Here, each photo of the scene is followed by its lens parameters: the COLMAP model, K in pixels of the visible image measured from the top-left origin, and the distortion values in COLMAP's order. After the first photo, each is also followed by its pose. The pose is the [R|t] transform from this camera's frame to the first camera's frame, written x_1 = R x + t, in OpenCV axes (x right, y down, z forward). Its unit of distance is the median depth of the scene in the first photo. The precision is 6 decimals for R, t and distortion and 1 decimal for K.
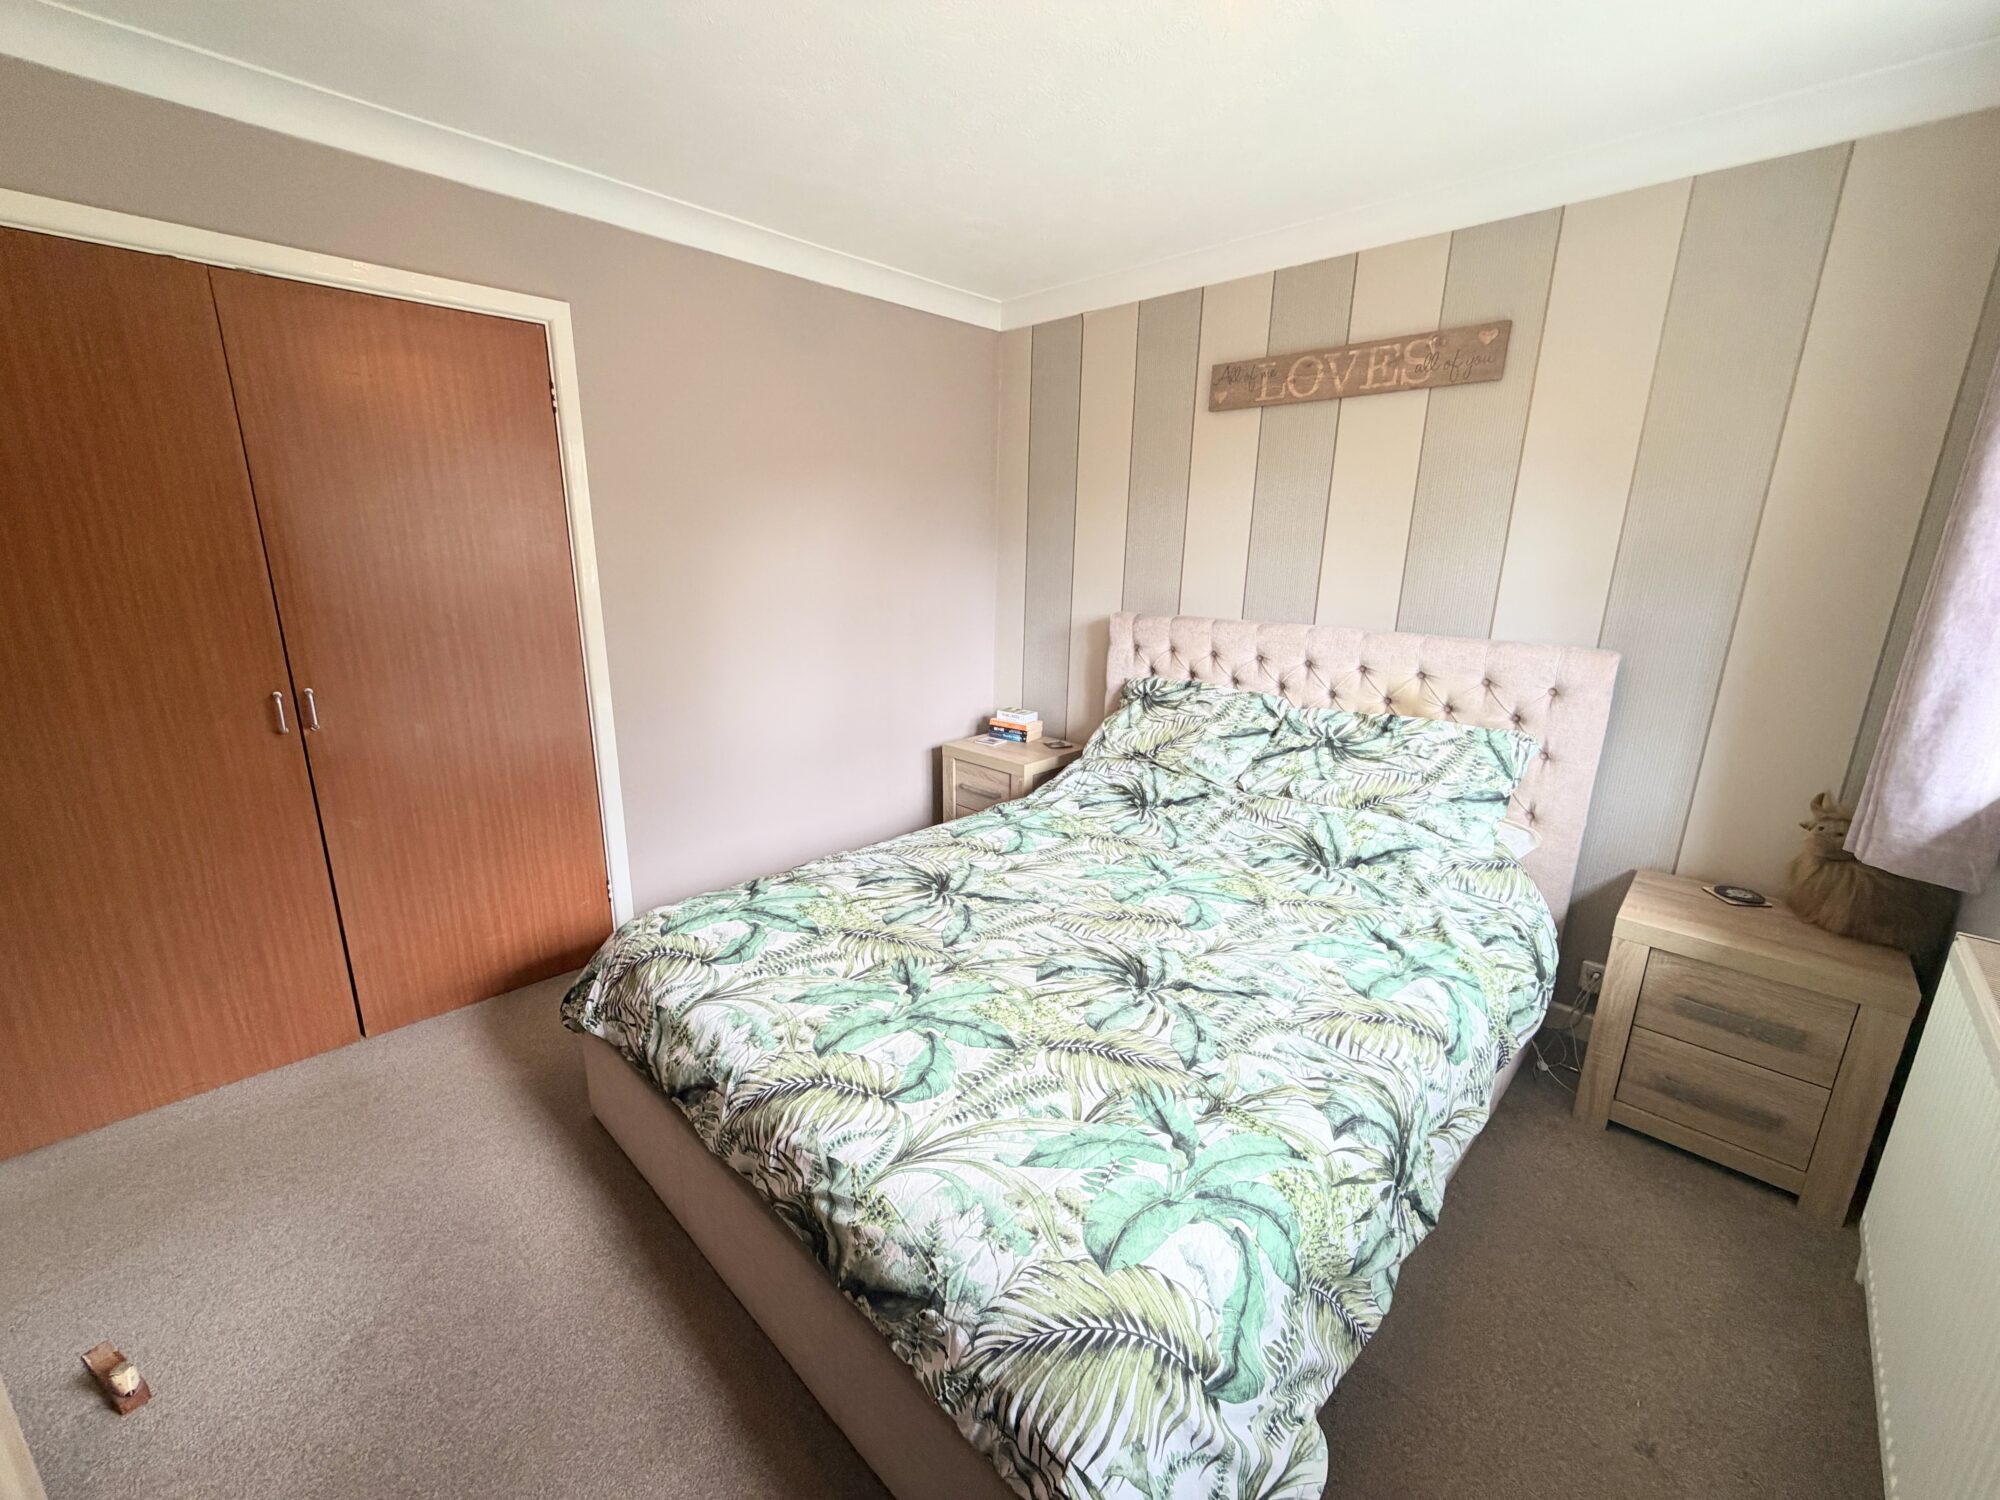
lens RADIAL K [[798.7, 0, 995.7], [0, 798.7, 749.2], [0, 0, 1]] dist [-0.000017, 0.000072]
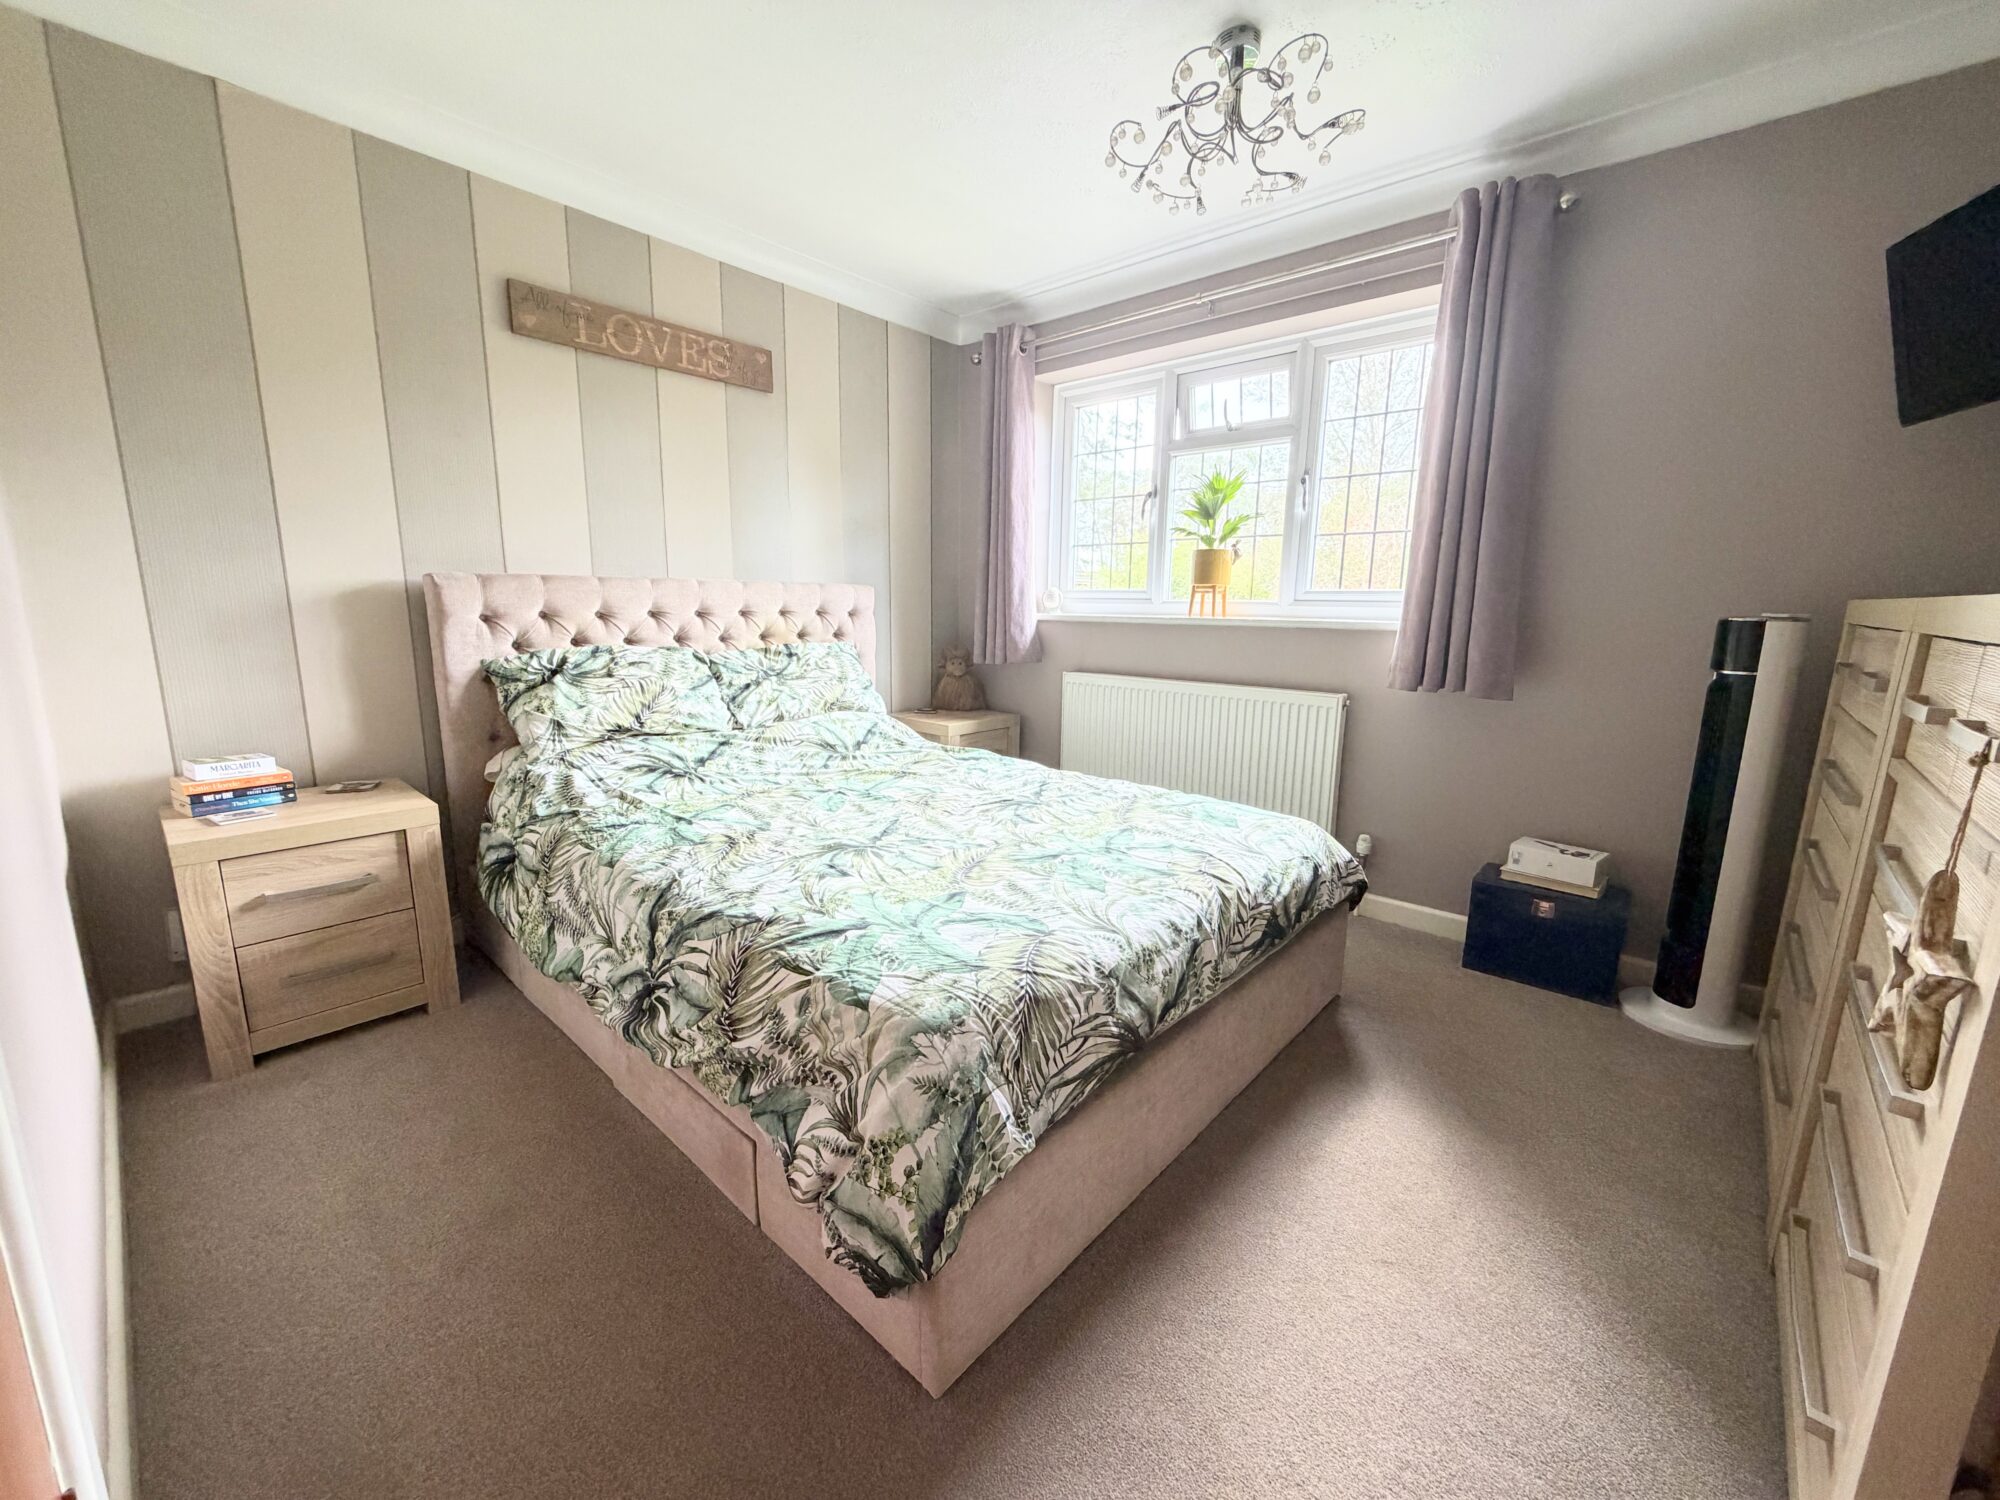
lens RADIAL K [[798.7, 0, 995.7], [0, 798.7, 749.2], [0, 0, 1]] dist [-0.000017, 0.000072]
pose [[-0.040680, -0.198917, 0.979172, -0.807009], [0.230288, 0.951732, 0.202911, -0.065643], [-0.972272, 0.233746, 0.007091, 0.717403]]
